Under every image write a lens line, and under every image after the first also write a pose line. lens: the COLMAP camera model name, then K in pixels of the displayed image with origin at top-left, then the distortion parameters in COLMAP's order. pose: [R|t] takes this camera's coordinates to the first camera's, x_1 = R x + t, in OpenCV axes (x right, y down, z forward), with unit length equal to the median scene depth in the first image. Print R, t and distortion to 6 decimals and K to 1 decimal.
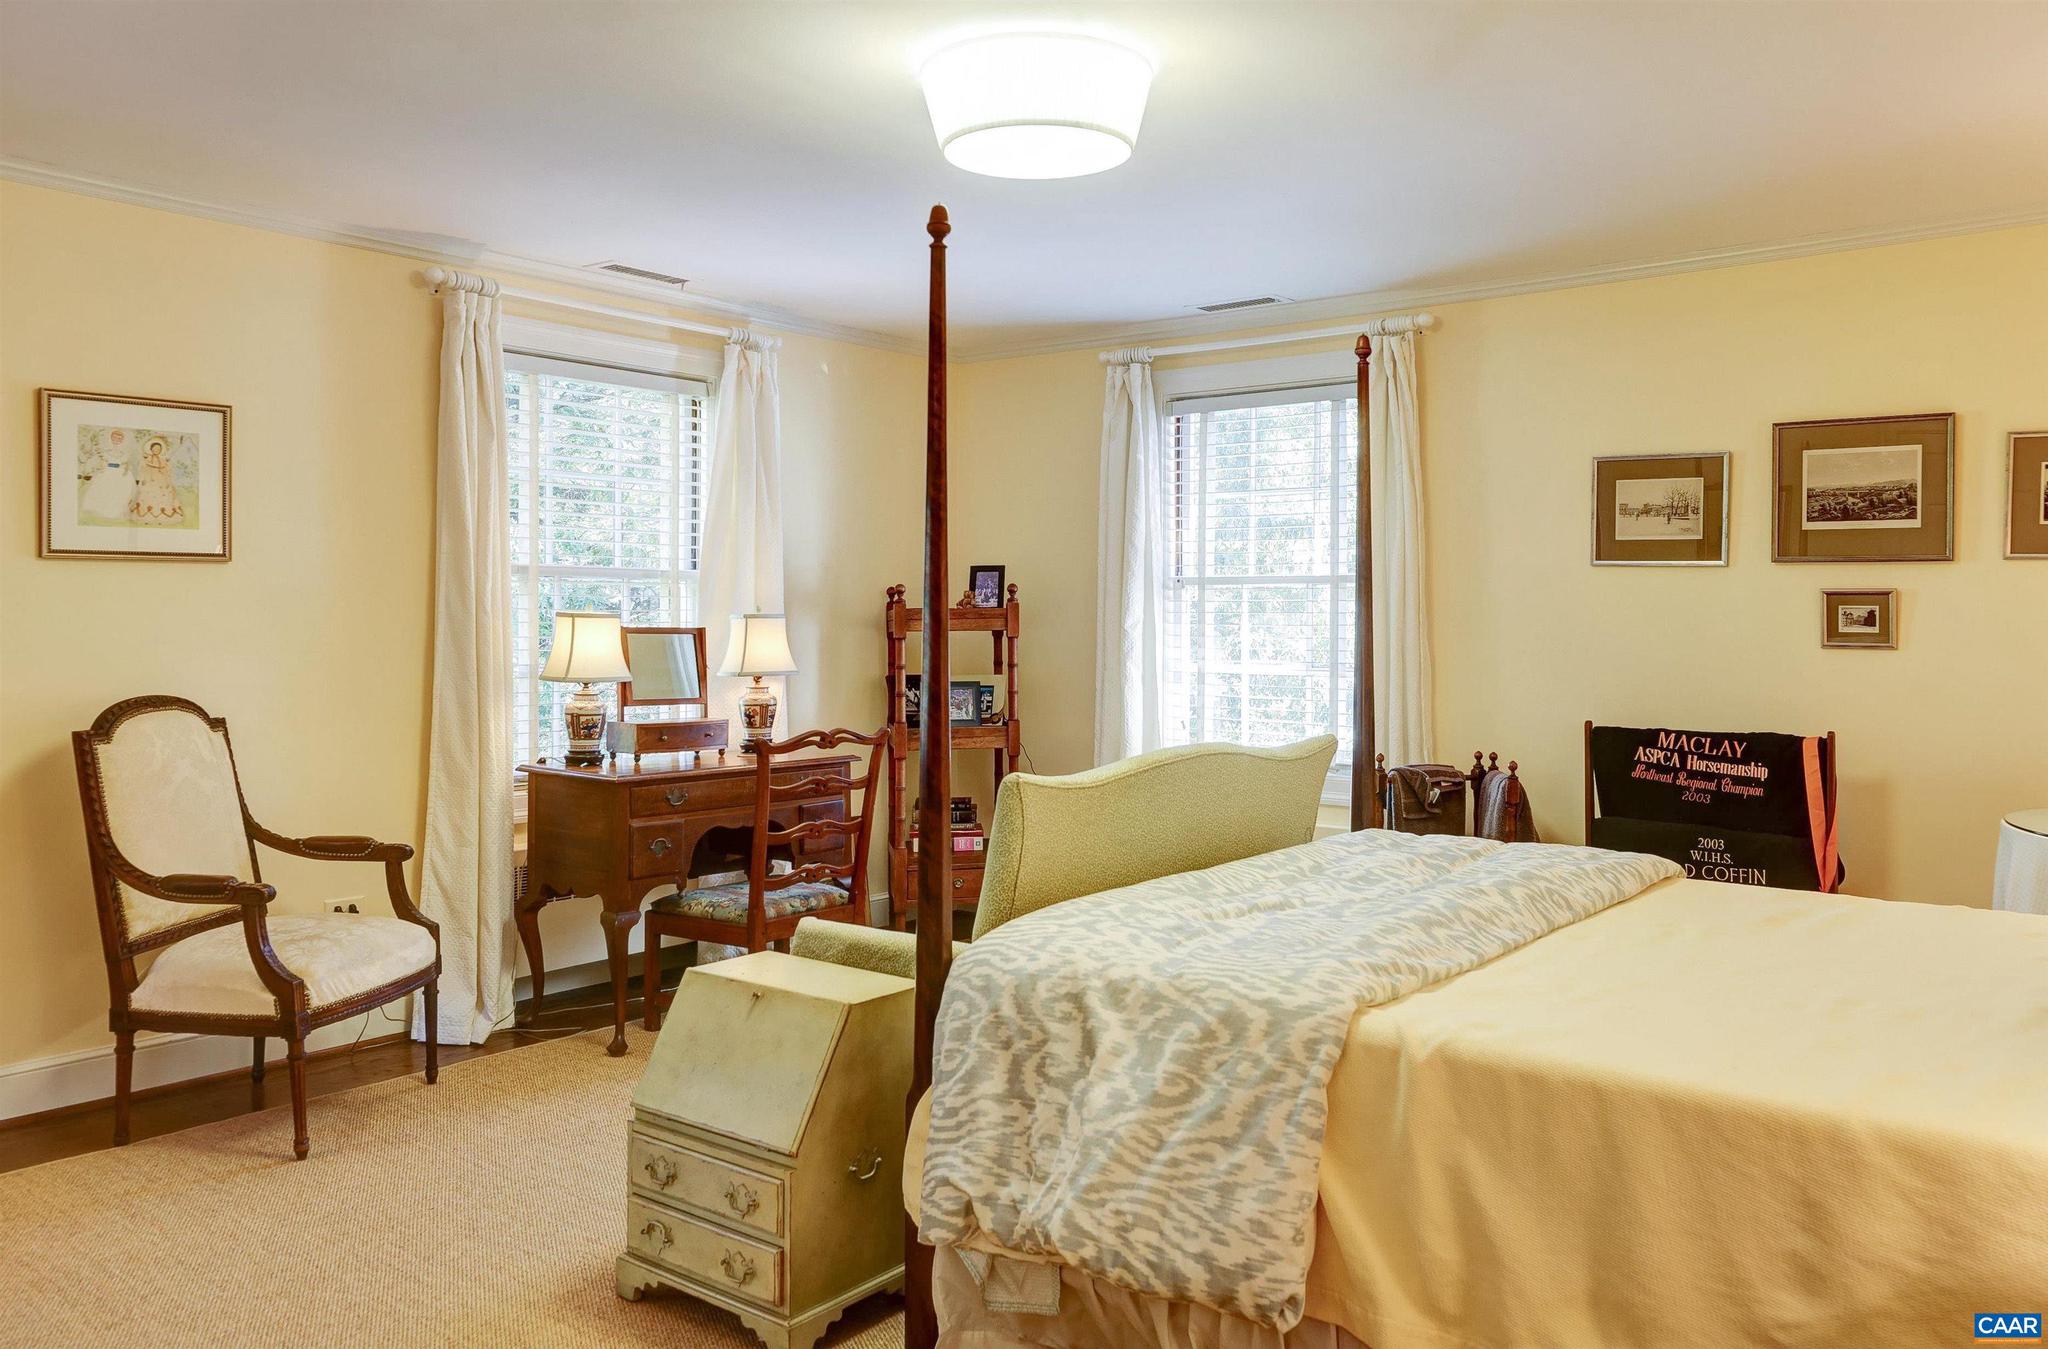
lens RADIAL K [[1527.5, 0, 1025.4], [0, 1527.5, 675.2], [0, 0, 1]] dist [-0.016184, -0.002413]
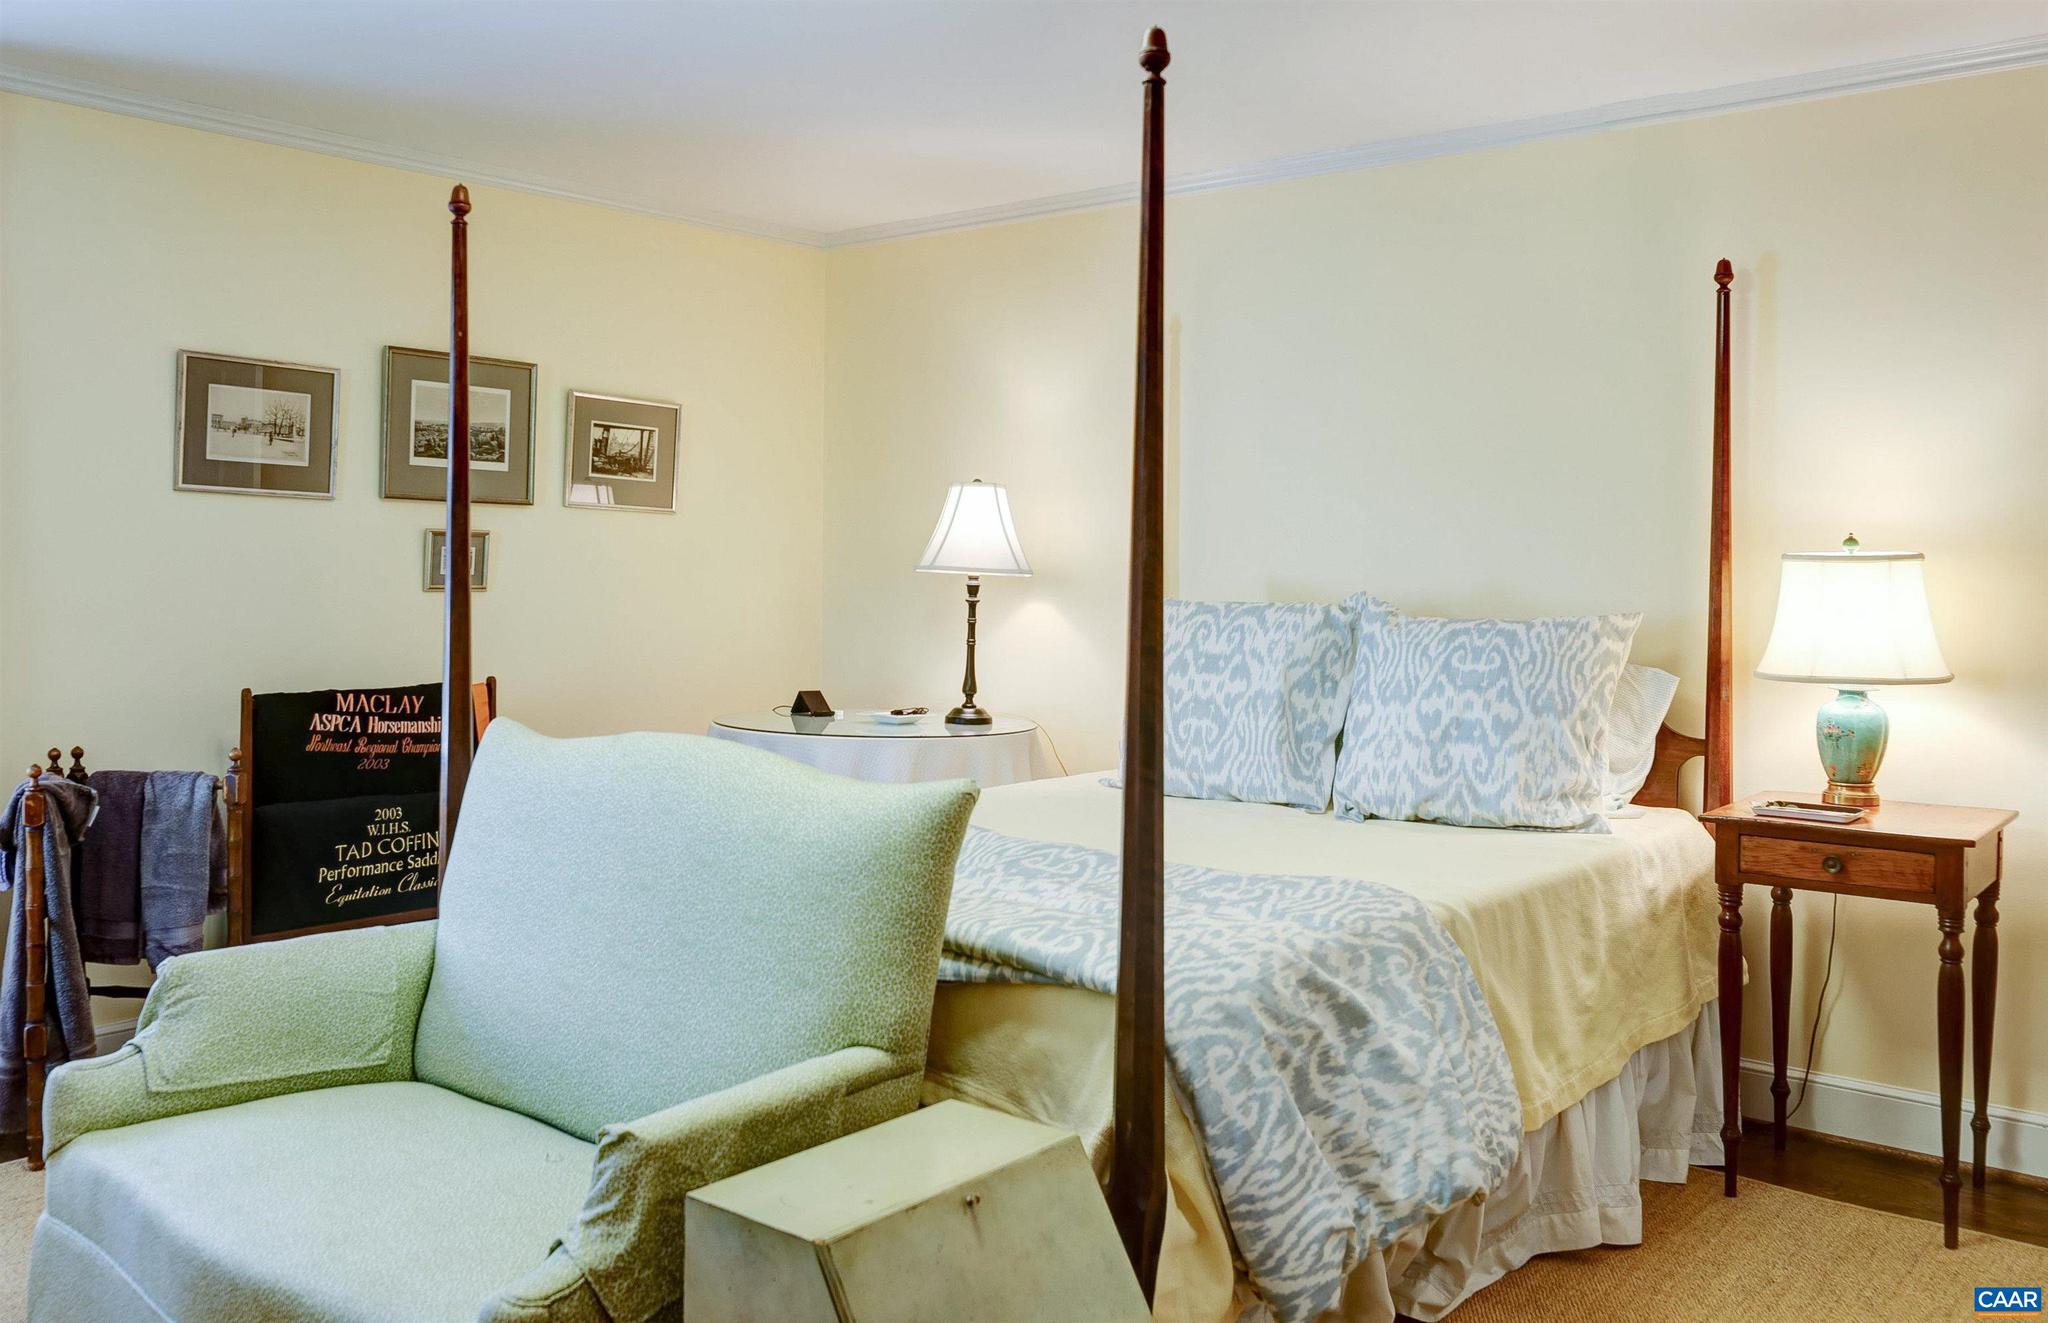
lens RADIAL K [[1687.1, 0, 1024.7], [0, 1687.1, 649.7], [0, 0, 1]] dist [-0.003112, -0.002601]
pose [[0.023712, -0.052200, 0.998355, -0.518494], [0.028081, 0.998277, 0.051529, -0.025191], [-0.999324, 0.026813, 0.025137, 0.600671]]
